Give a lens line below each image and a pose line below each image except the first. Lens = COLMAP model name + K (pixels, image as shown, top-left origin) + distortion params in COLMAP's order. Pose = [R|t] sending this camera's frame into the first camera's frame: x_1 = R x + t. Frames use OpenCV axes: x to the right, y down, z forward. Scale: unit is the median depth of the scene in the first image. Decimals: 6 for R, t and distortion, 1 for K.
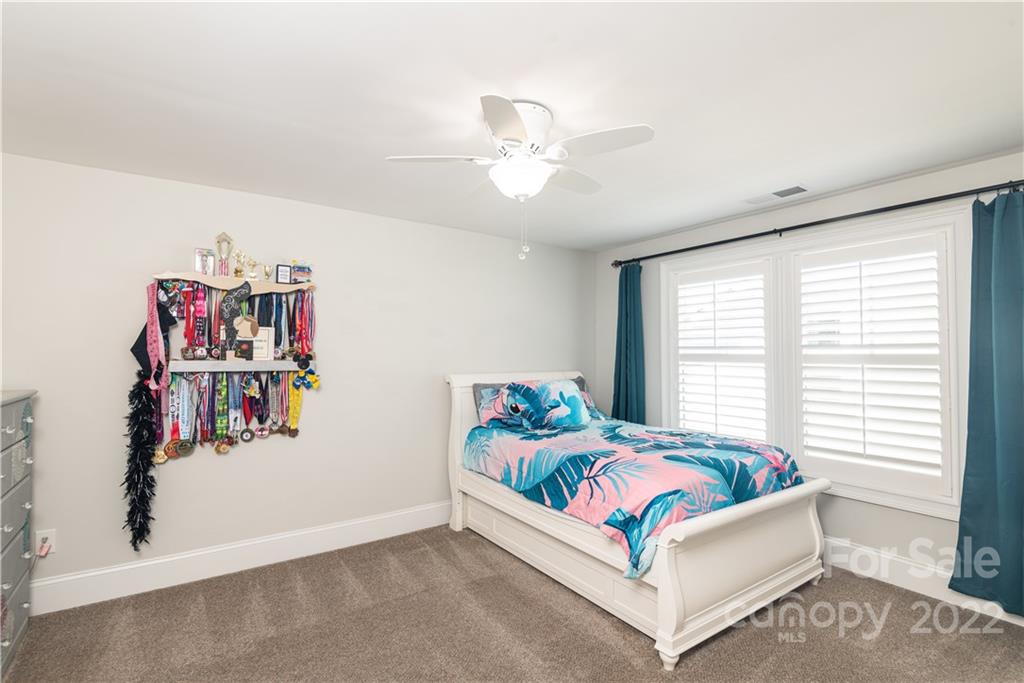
lens RADIAL K [[480.8, 0, 510.3], [0, 480.8, 342.6], [0, 0, 1]] dist [-0.000055, 0.000071]
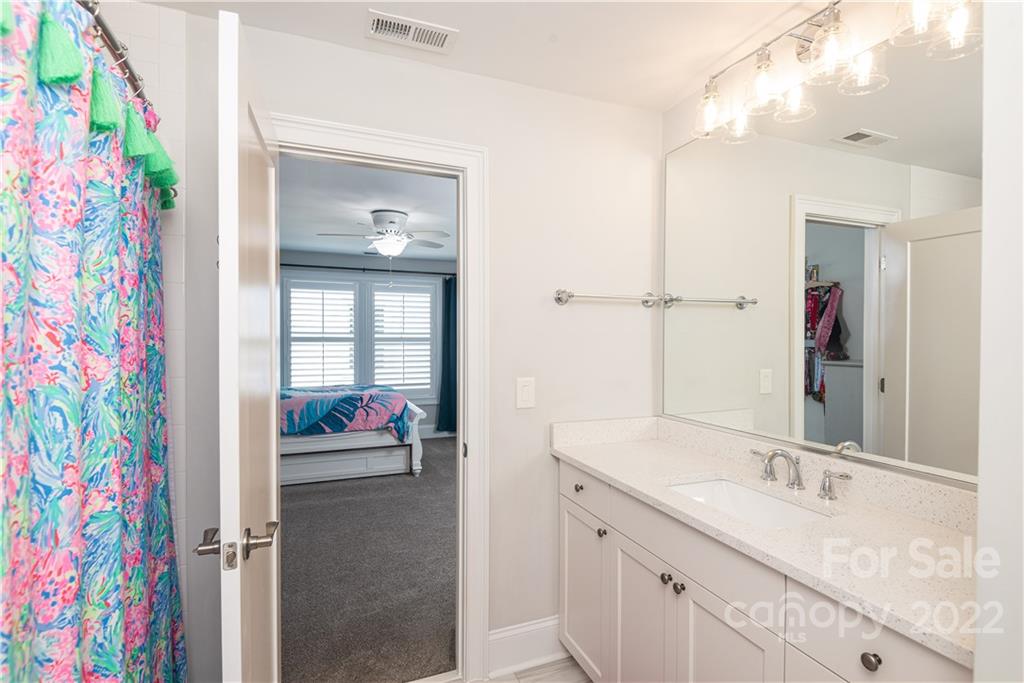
lens RADIAL K [[480.8, 0, 510.6], [0, 480.8, 339.7], [0, 0, 1]] dist [-0.000055, 0.000071]
pose [[0.229737, -0.008309, 0.973217, -1.812115], [-0.024131, 0.999608, 0.014230, -0.009692], [-0.972954, -0.026754, 0.229446, 0.071137]]
